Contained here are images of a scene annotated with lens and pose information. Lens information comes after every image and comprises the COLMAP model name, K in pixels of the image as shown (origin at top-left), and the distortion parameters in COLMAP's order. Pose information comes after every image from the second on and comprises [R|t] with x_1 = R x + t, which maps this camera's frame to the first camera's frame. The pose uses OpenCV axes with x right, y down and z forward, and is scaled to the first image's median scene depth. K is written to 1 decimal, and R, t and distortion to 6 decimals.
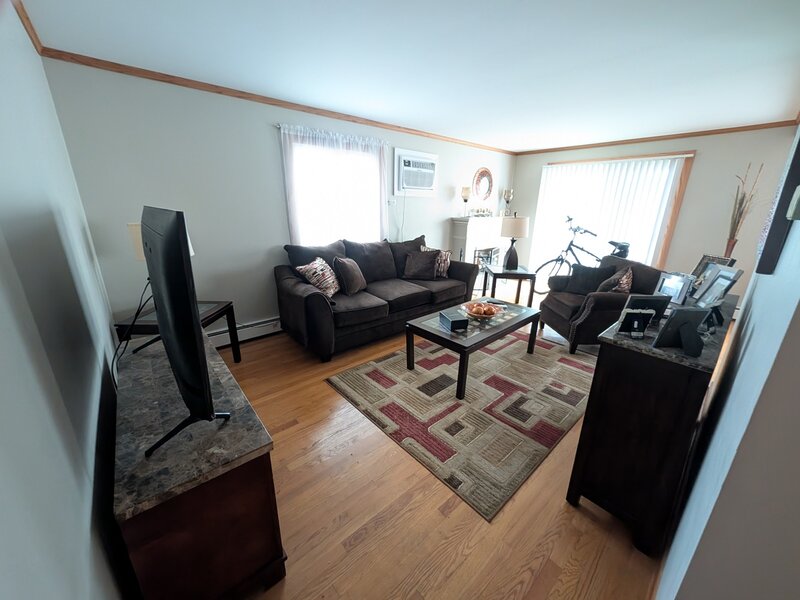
lens RADIAL K [[306.2, 0, 400.0], [0, 306.2, 300.0], [0, 0, 1]] dist [0.000681, -0.000111]
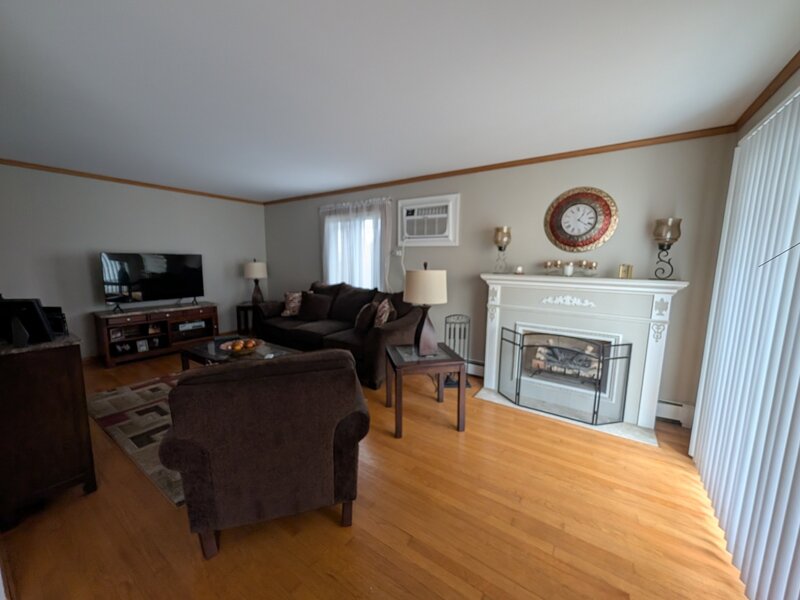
lens RADIAL K [[306.2, 0, 400.0], [0, 306.2, 300.0], [0, 0, 1]] dist [0.000681, -0.000111]
pose [[0.245164, 0.119507, -0.962088, 0.953326], [-0.294255, 0.954731, 0.043610, -0.223708], [0.923747, 0.272407, 0.269231, 0.794994]]
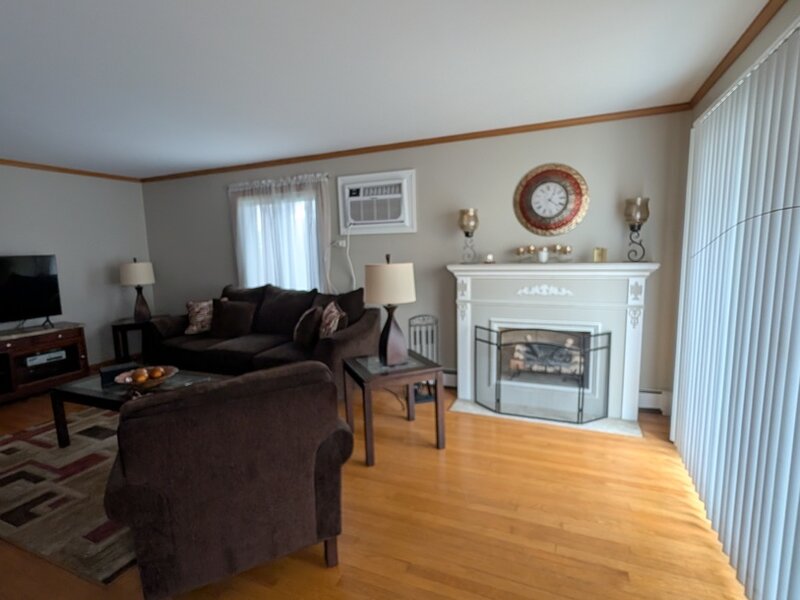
lens RADIAL K [[406.6, 0, 400.0], [0, 406.6, 300.0], [0, 0, 1]] dist [-0.001415, 0.000178]
pose [[0.424611, 0.094097, -0.900473, 0.998563], [-0.237123, 0.971425, -0.010302, -0.207209], [0.873772, 0.217897, 0.434790, 0.724798]]
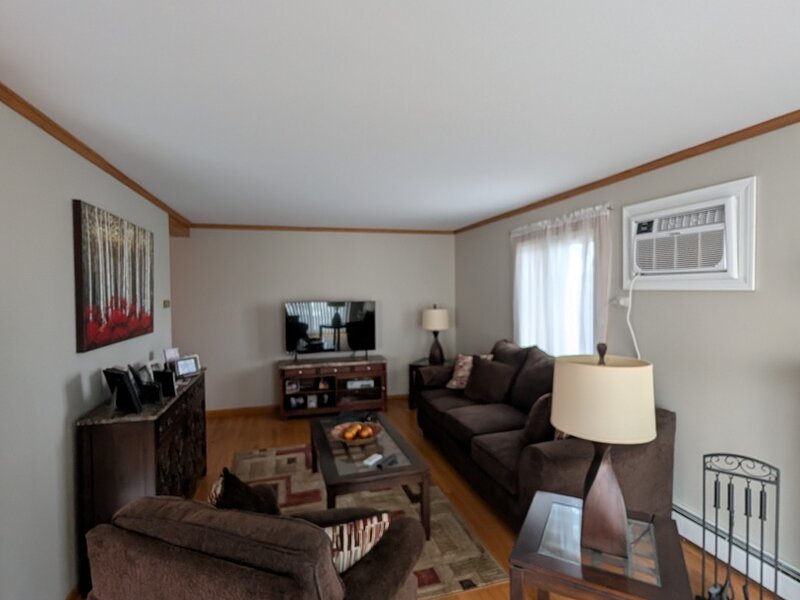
lens RADIAL K [[406.6, 0, 400.0], [0, 406.6, 300.0], [0, 0, 1]] dist [-0.001415, 0.000178]
pose [[-0.428810, 0.018225, -0.903211, 0.793672], [-0.260041, 0.954991, 0.142727, -0.326056], [0.865160, 0.296074, -0.404770, 0.962971]]
